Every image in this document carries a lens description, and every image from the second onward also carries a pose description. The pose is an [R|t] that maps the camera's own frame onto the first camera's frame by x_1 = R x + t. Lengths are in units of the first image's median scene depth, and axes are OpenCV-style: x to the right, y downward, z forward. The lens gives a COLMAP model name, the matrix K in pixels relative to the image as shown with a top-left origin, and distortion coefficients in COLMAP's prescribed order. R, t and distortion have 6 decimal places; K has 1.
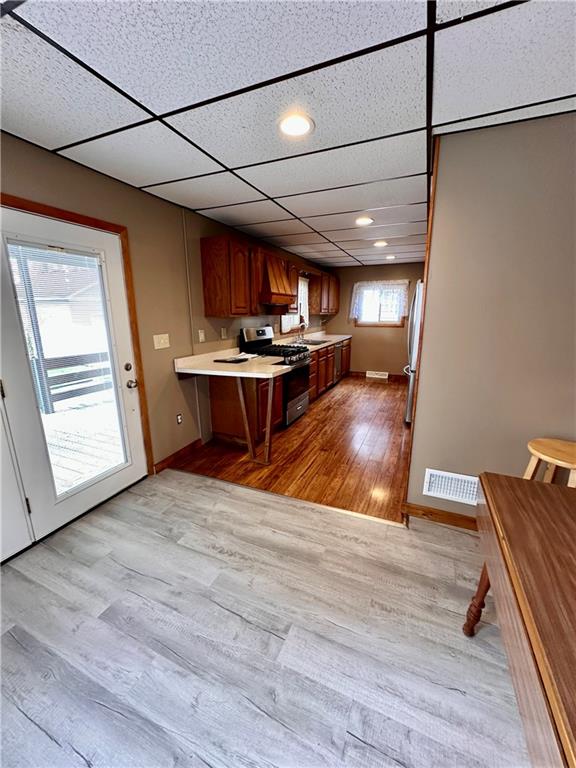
lens RADIAL K [[305.2, 0, 288.9], [0, 305.2, 383.1], [0, 0, 1]] dist [-0.004310, 0.000487]
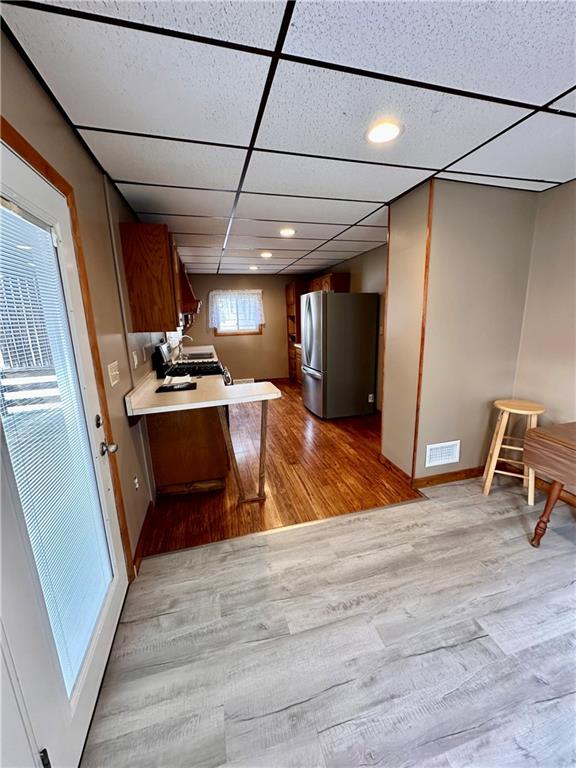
lens RADIAL K [[305.2, 0, 287.9], [0, 305.2, 383.0], [0, 0, 1]] dist [-0.004310, 0.000487]
pose [[0.779976, -0.150986, 0.607322, -0.698176], [0.167202, 0.985458, 0.030259, -0.097848], [-0.603059, 0.077944, 0.793879, 0.350267]]
